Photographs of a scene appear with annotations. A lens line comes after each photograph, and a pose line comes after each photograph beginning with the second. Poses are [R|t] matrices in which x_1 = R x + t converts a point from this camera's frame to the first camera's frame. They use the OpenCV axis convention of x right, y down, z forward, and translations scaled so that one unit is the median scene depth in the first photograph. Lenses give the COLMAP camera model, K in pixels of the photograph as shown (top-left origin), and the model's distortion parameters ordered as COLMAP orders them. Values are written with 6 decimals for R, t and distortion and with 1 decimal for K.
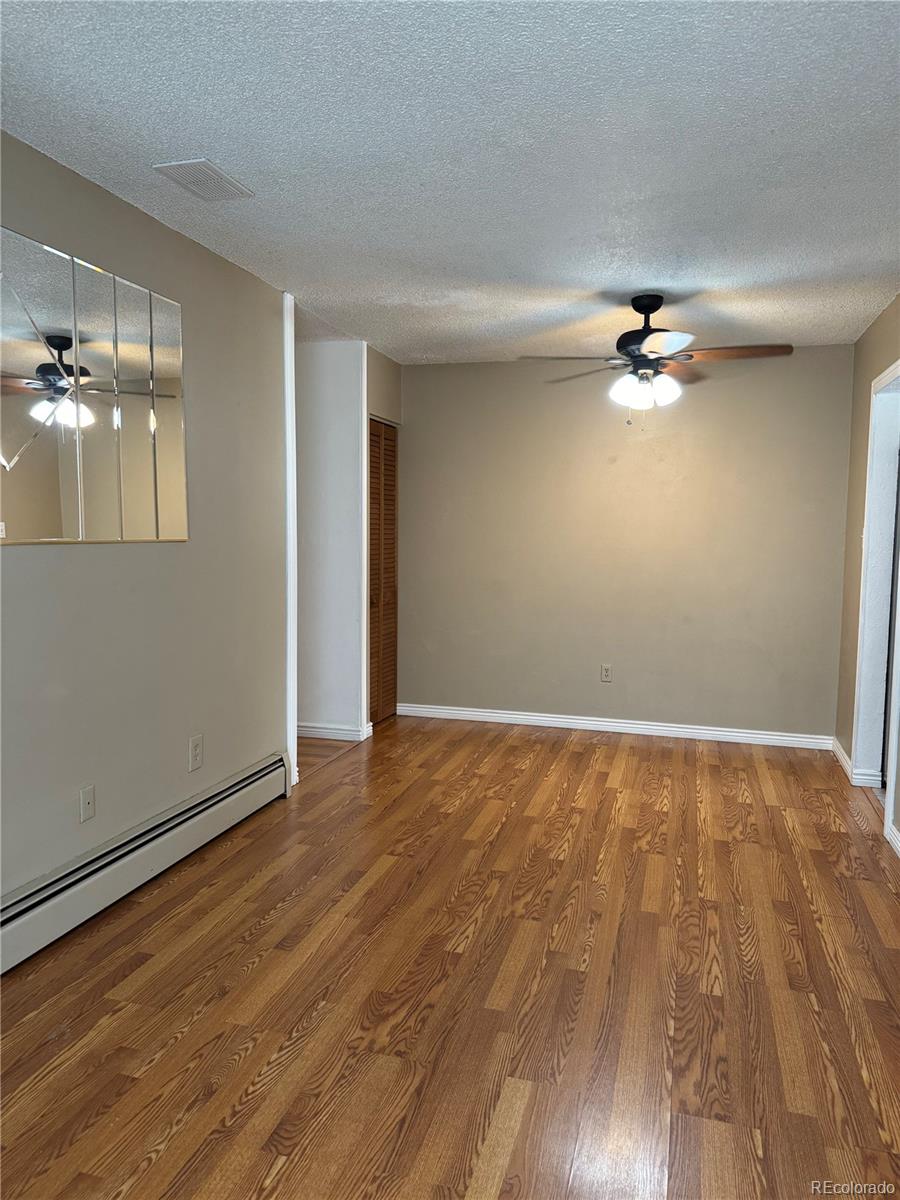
lens RADIAL K [[855.9, 0, 445.8], [0, 855.9, 560.4], [0, 0, 1]] dist [0.049799, -0.053752]
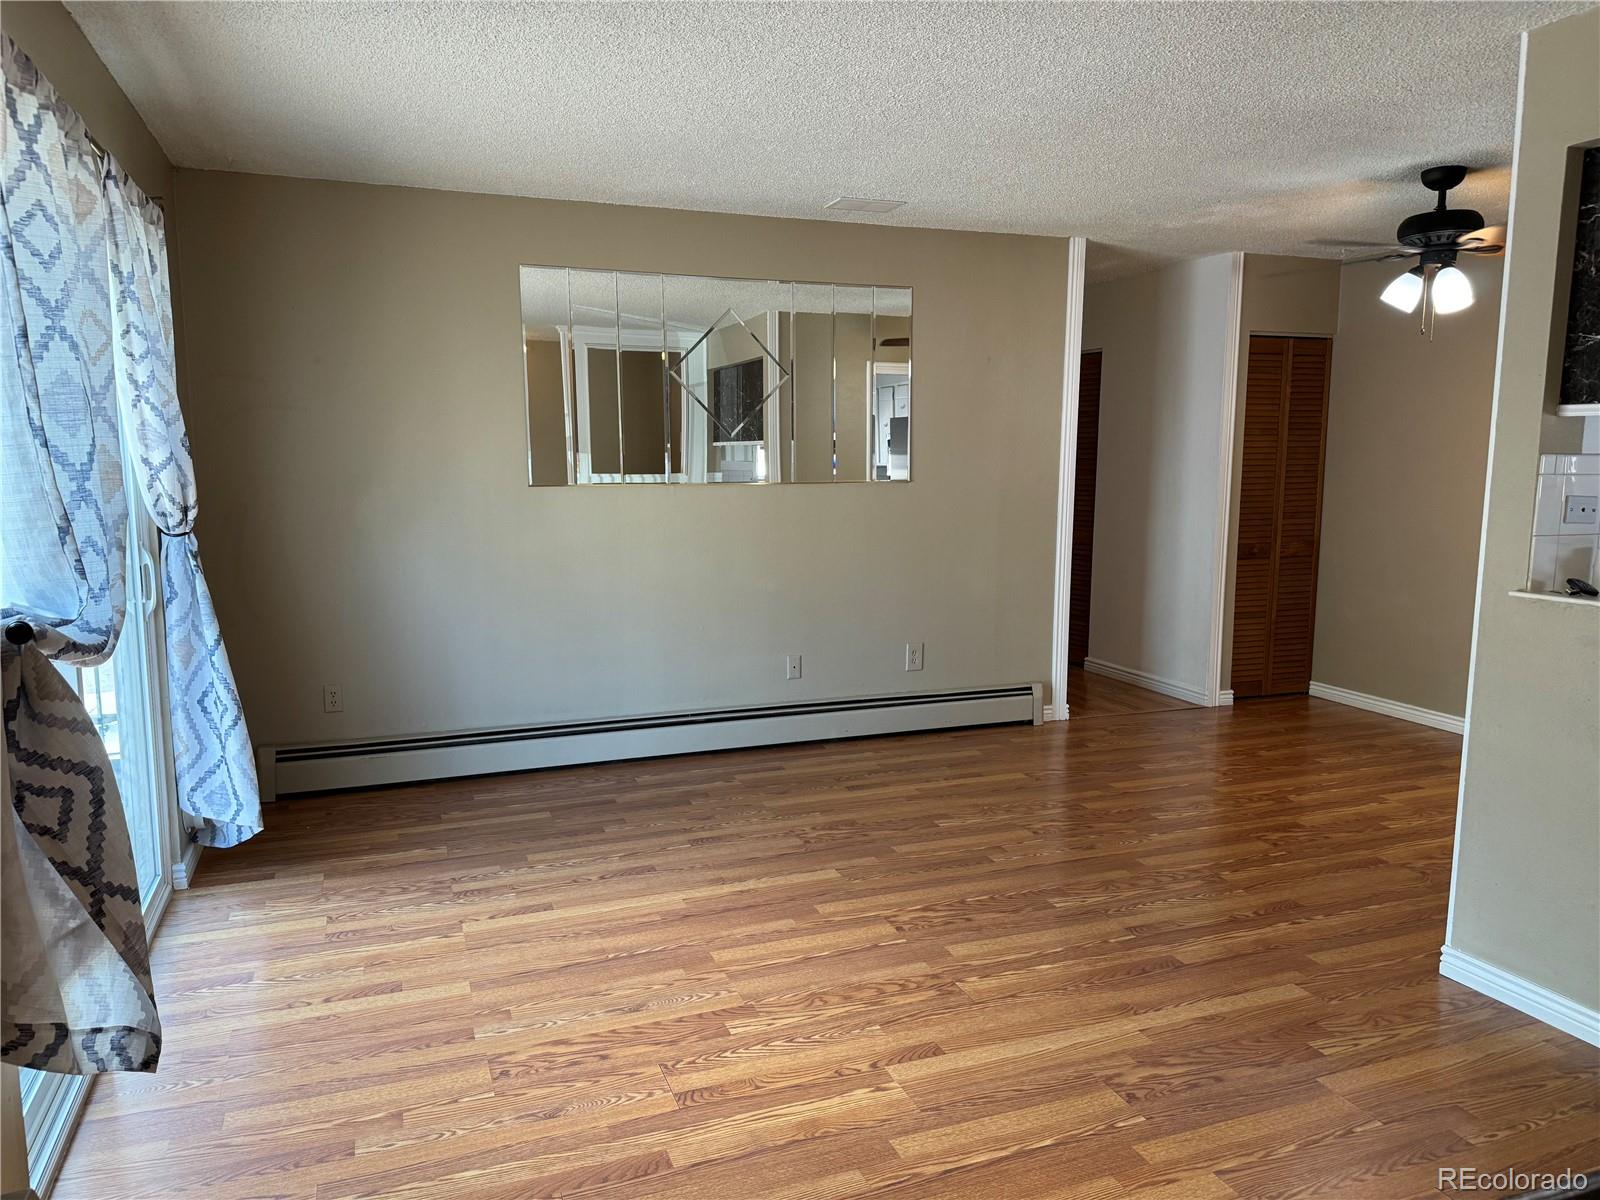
lens RADIAL K [[1114.5, 0, 798.0], [0, 1114.5, 592.2], [0, 0, 1]] dist [0.105303, -0.173743]
pose [[0.598888, 0.090590, -0.795692, 0.923931], [-0.026254, 0.995268, 0.093552, -0.013234], [0.800402, -0.035137, 0.598433, -0.077977]]
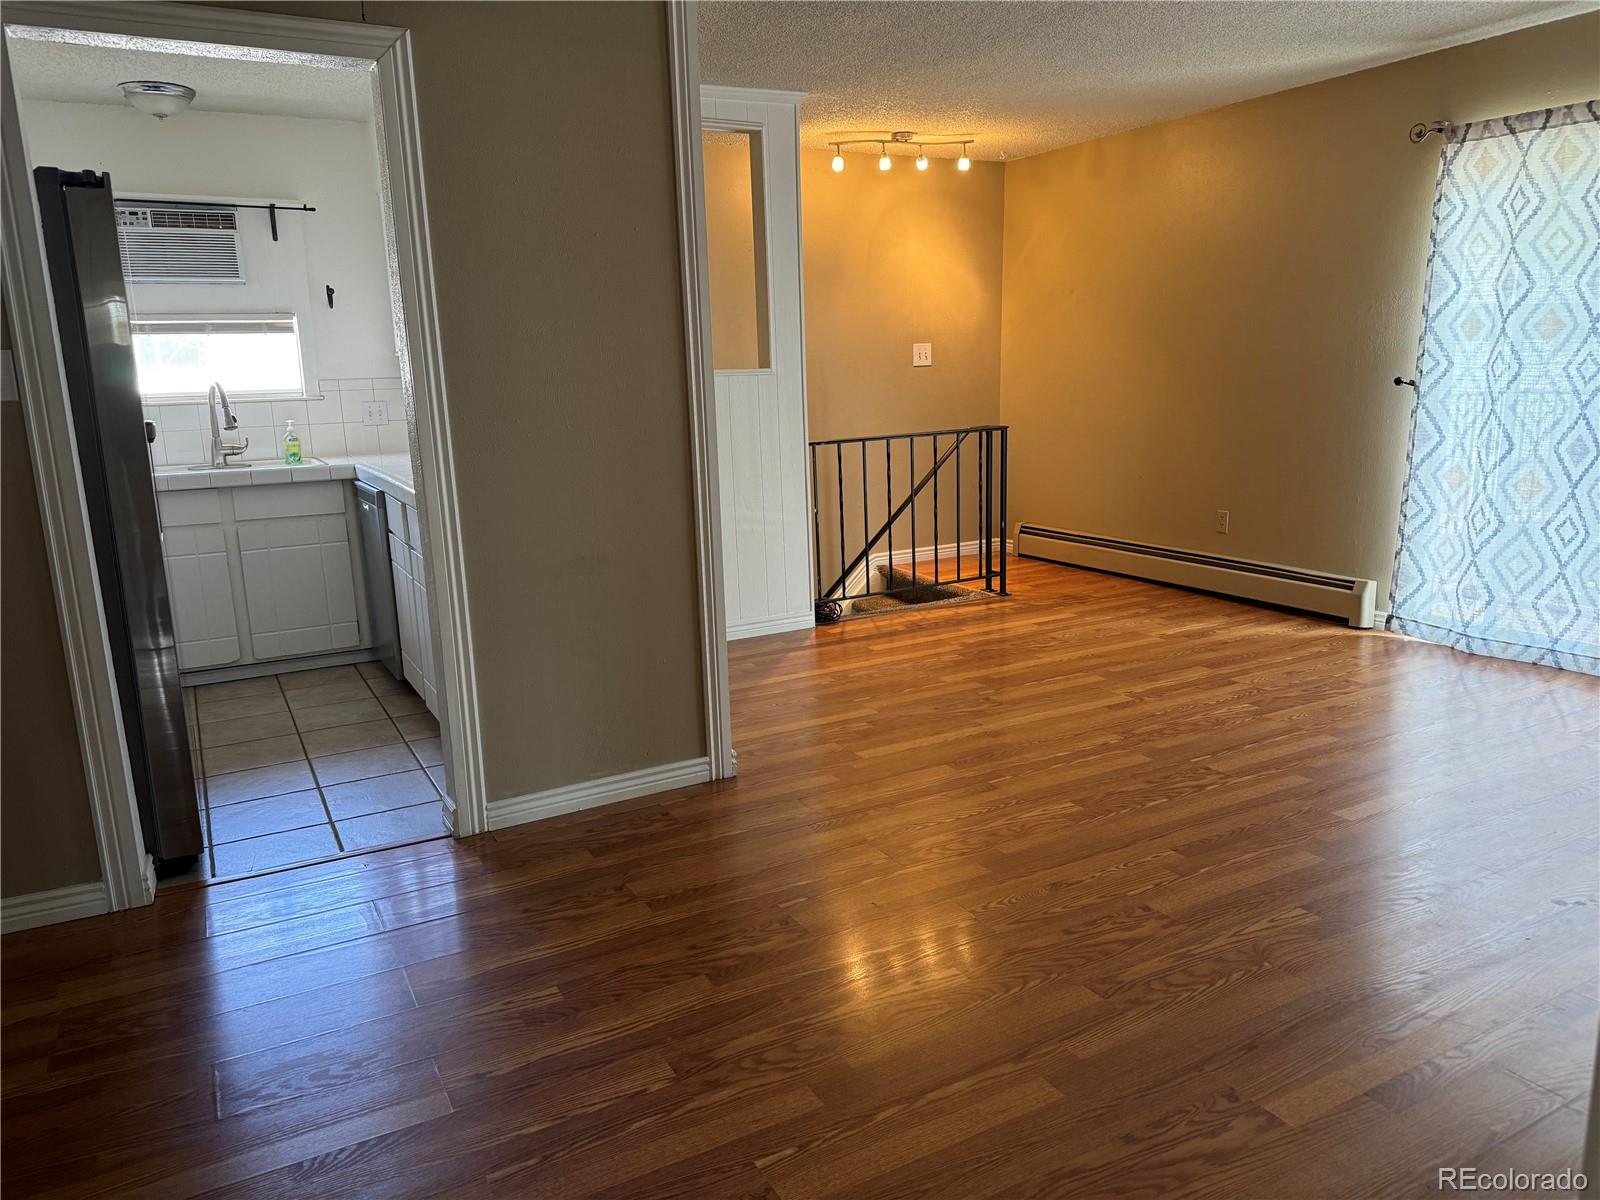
lens RADIAL K [[1112.3, 0, 793.8], [0, 1112.3, 592.2], [0, 0, 1]] dist [0.142842, -0.205893]
pose [[-0.700559, -0.133290, 0.701035, -0.268887], [0.048927, 0.971117, 0.233536, -0.050257], [-0.711915, 0.197905, -0.673803, 1.577000]]
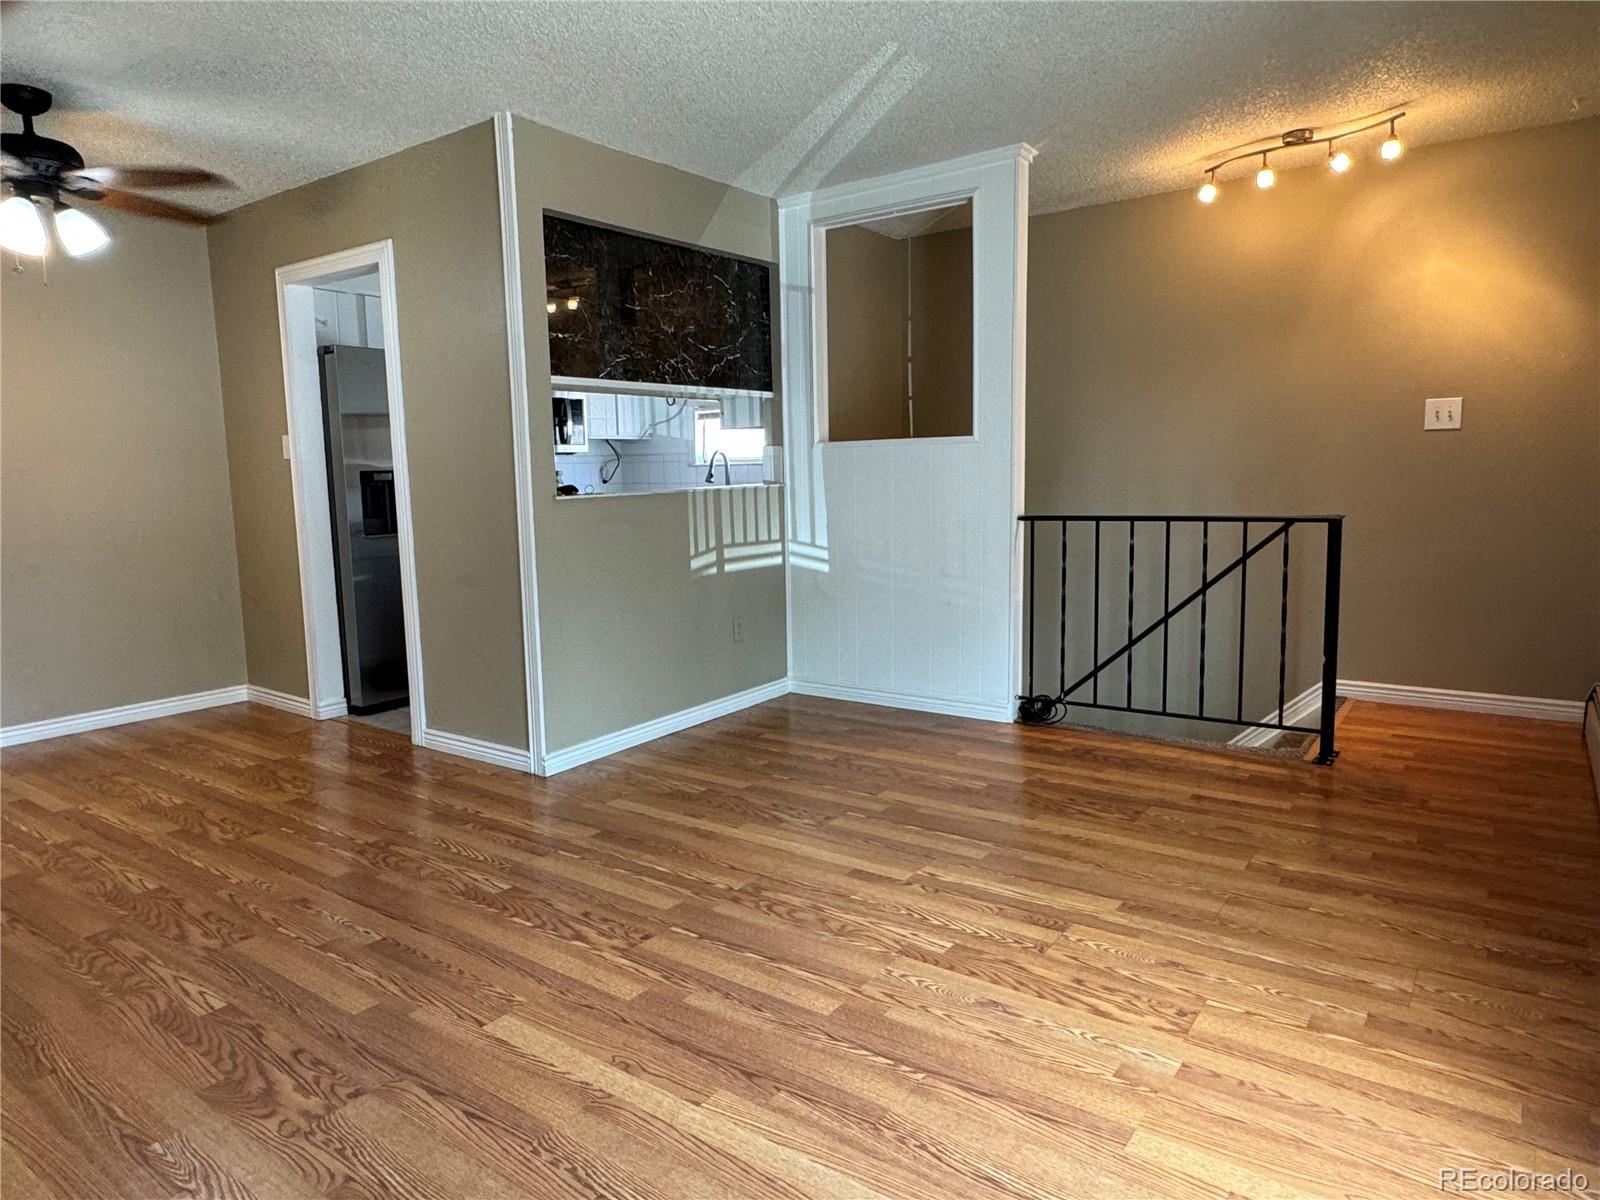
lens RADIAL K [[1002.3, 0, 790.7], [0, 1002.3, 579.6], [0, 0, 1]] dist [-0.016579, 0.025265]
pose [[0.346862, -0.125556, 0.929474, -0.444875], [0.063327, 0.991873, 0.110353, 0.038491], [-0.935776, 0.020583, 0.351994, 0.222398]]
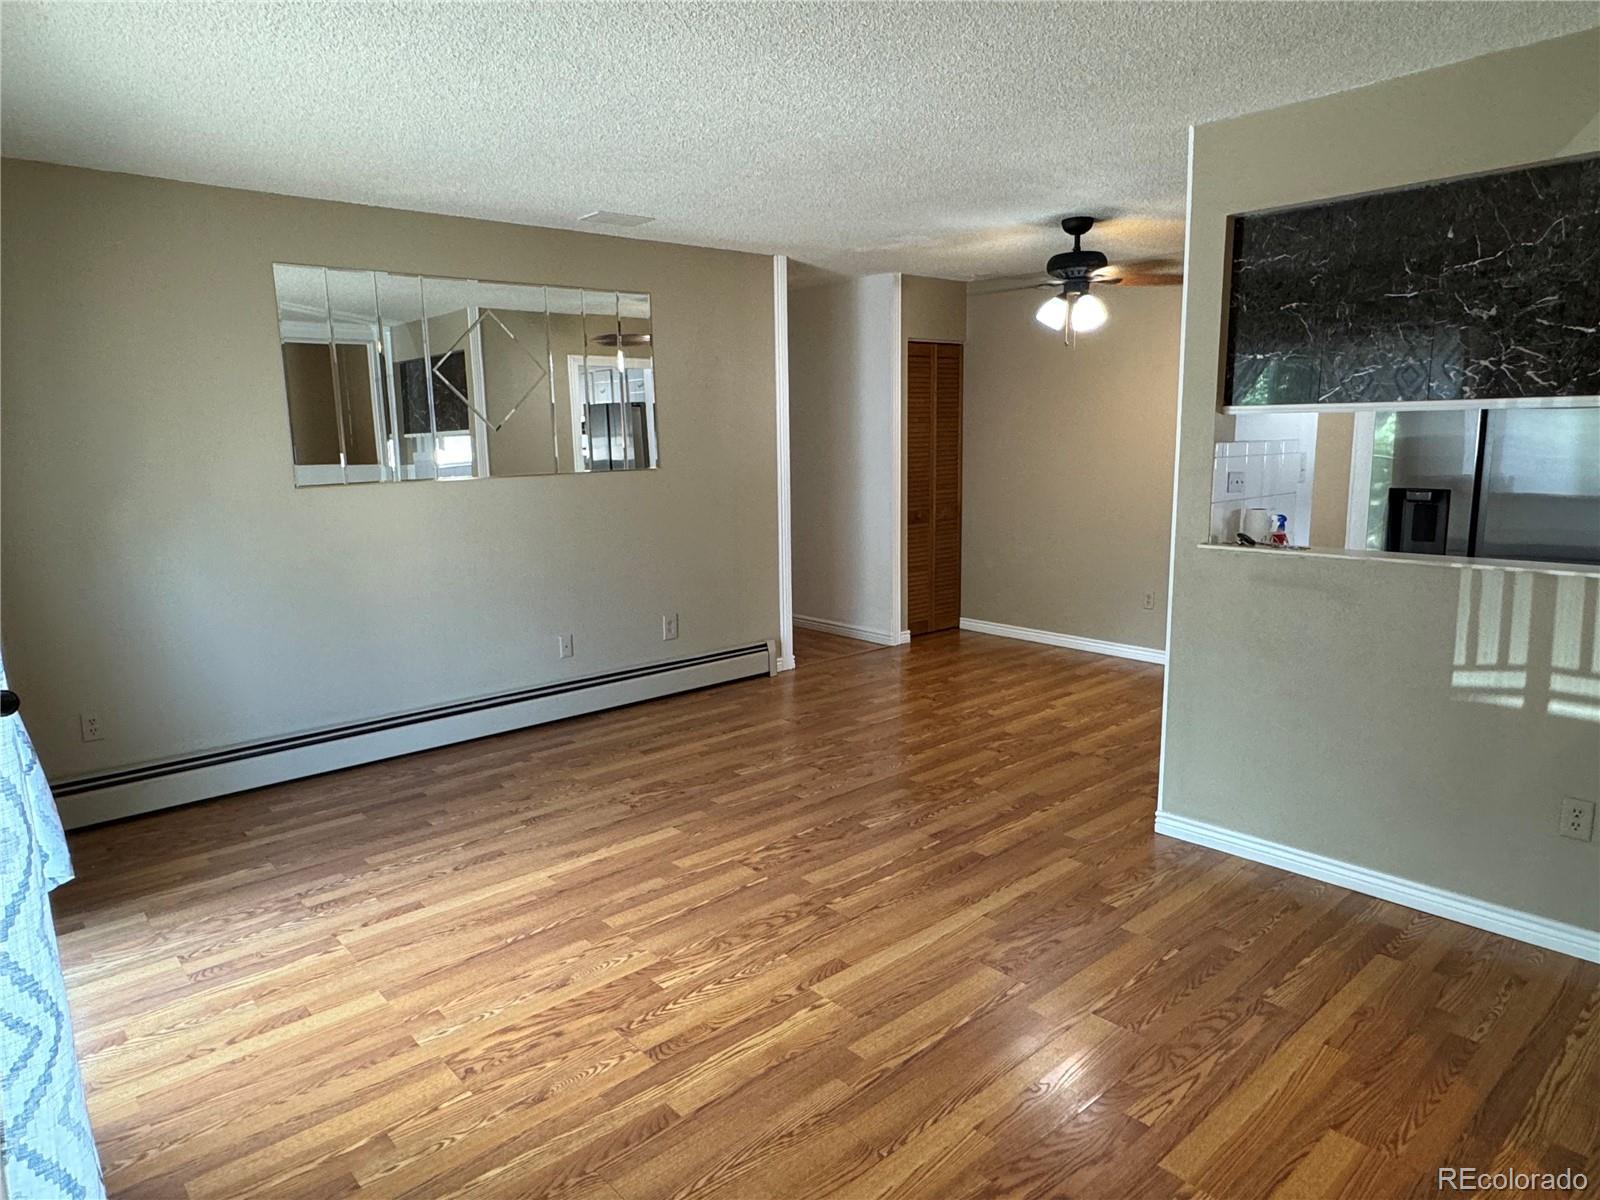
lens RADIAL K [[1002.3, 0, 790.7], [0, 1002.3, 579.6], [0, 0, 1]] dist [-0.016579, 0.025265]
pose [[0.842633, 0.056007, -0.535568, 0.761210], [0.004741, 0.993766, 0.111382, -0.028535], [0.538468, -0.096393, 0.837115, -0.223250]]
